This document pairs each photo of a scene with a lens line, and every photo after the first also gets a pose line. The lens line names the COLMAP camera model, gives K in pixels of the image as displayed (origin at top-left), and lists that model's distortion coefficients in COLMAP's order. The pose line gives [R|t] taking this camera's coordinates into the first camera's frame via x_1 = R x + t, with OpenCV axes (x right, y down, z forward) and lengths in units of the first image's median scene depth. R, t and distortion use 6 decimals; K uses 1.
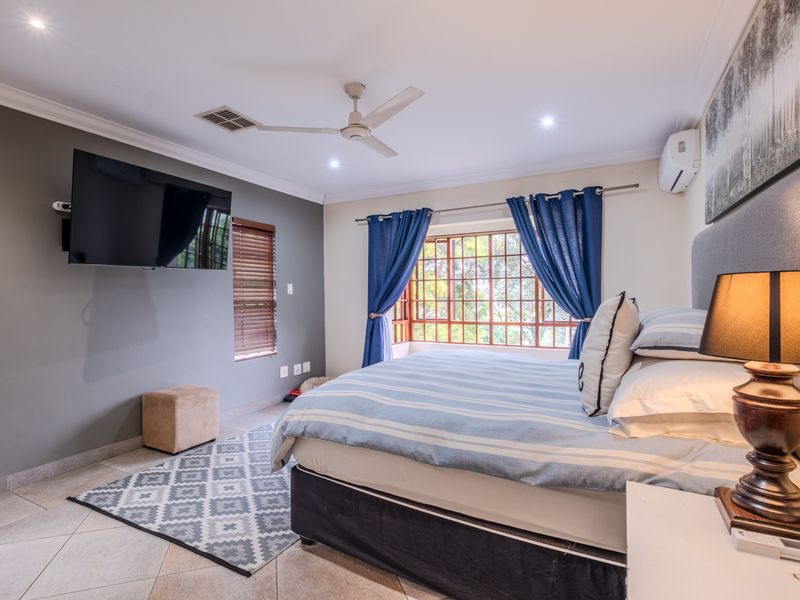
lens RADIAL K [[402.5, 0, 364.6], [0, 402.5, 298.0], [0, 0, 1]] dist [0.012245, 0.000189]
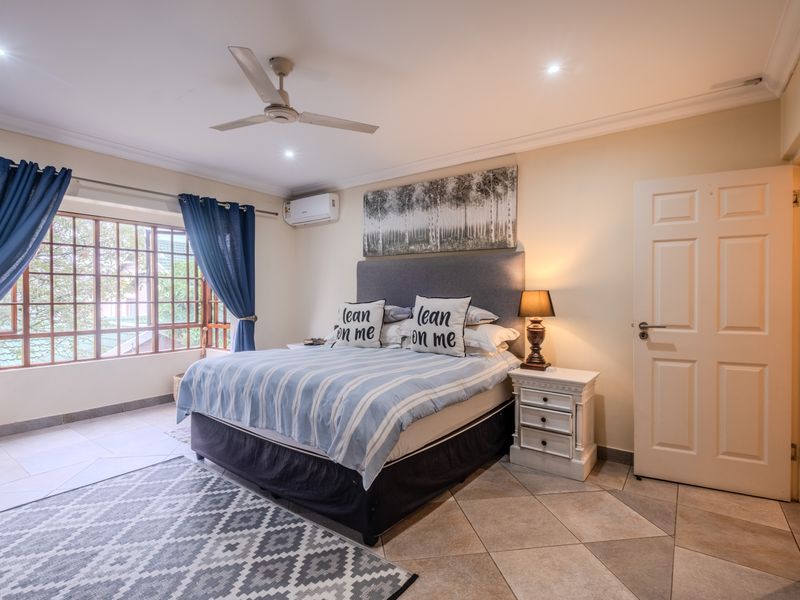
lens RADIAL K [[417.4, 0, 401.3], [0, 417.4, 299.5], [0, 0, 1]] dist [-0.003894, -0.000648]
pose [[0.098981, 0.000405, 0.995089, -0.890628], [0.004820, 0.999988, -0.000886, 0.005459], [-0.995078, 0.004884, 0.098978, 0.636291]]
